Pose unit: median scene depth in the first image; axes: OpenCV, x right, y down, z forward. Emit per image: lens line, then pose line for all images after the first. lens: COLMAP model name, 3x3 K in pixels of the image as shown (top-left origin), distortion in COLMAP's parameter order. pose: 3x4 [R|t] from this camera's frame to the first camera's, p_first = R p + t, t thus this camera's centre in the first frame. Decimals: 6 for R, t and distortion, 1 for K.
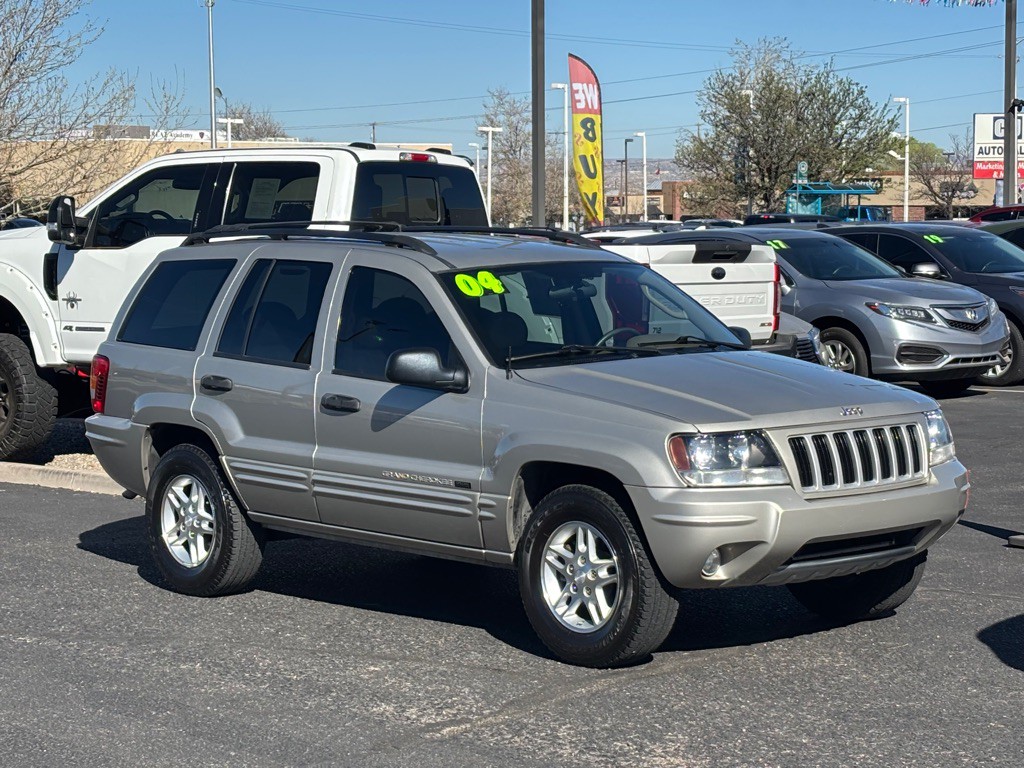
lens RADIAL K [[2390.3, 0, 516.5], [0, 2390.3, 402.9], [0, 0, 1]] dist [0.185053, 0.000000]
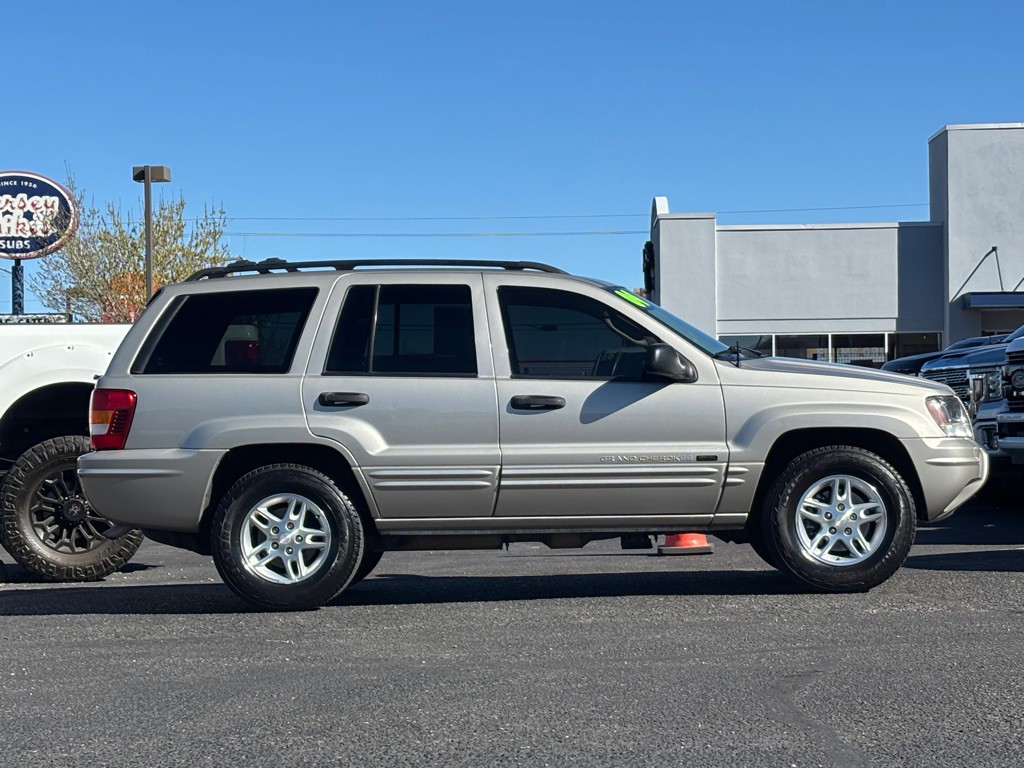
lens RADIAL K [[2390.3, 0, 490.9], [0, 2390.3, 370.1], [0, 0, 1]] dist [0.185053, 0.000000]
pose [[0.689753, 0.017828, 0.723825, -0.841326], [0.075015, 0.992557, -0.095931, 0.084970], [-0.720148, 0.120466, 0.683282, 0.228814]]
